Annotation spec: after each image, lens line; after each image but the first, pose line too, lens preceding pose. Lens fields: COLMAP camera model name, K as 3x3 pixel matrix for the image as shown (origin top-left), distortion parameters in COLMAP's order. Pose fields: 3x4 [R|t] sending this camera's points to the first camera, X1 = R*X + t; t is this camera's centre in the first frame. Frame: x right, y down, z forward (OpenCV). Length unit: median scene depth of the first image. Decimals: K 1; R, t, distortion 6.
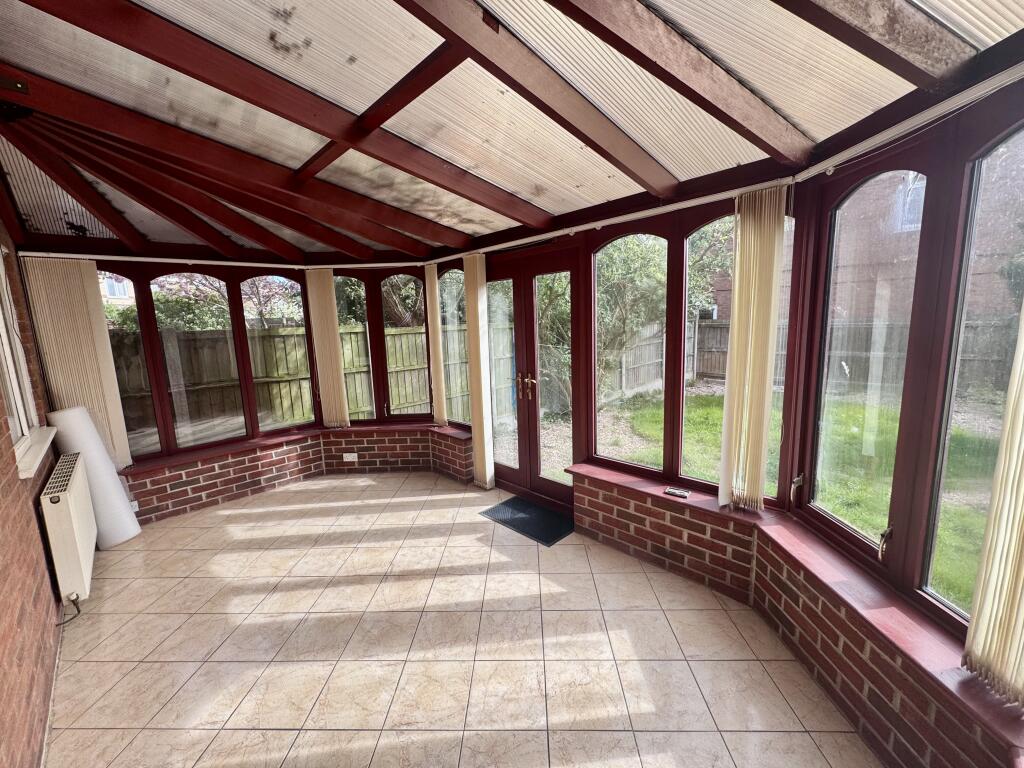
lens RADIAL K [[406.7, 0, 512.3], [0, 406.7, 382.1], [0, 0, 1]] dist [-0.001558, -0.000271]
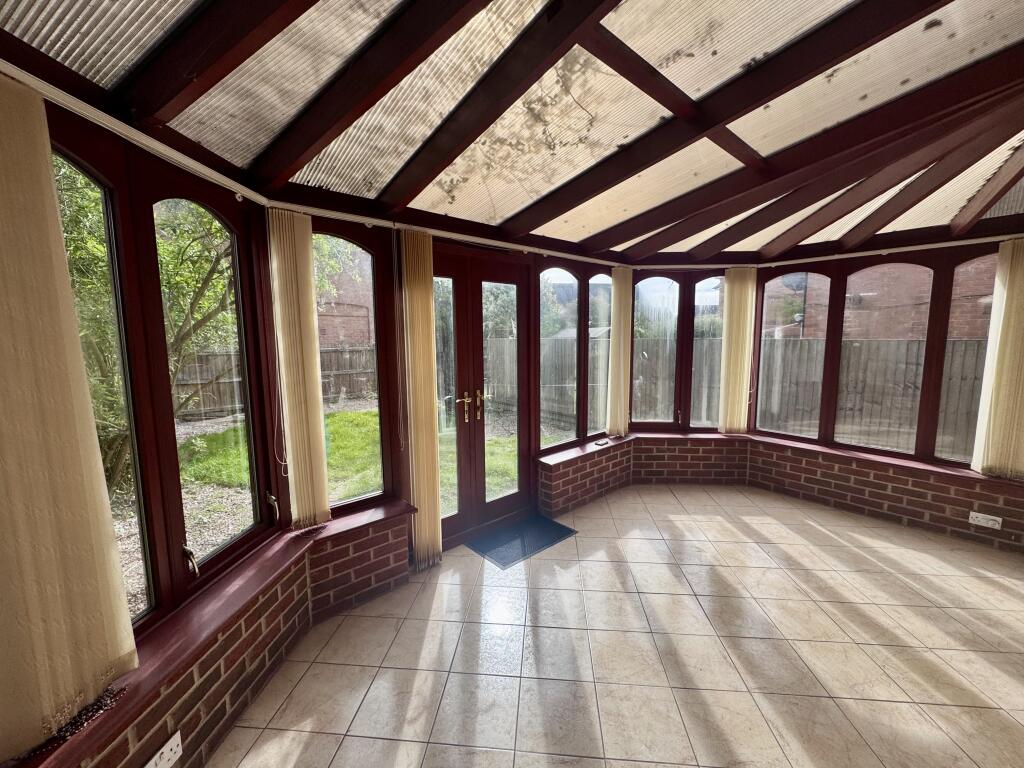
lens RADIAL K [[406.7, 0, 512.3], [0, 406.7, 382.1], [0, 0, 1]] dist [-0.001558, -0.000271]
pose [[0.055702, -0.080373, 0.995207, -0.966784], [0.159572, 0.984659, 0.070590, -0.102890], [-0.985614, 0.154875, 0.067673, 1.010376]]
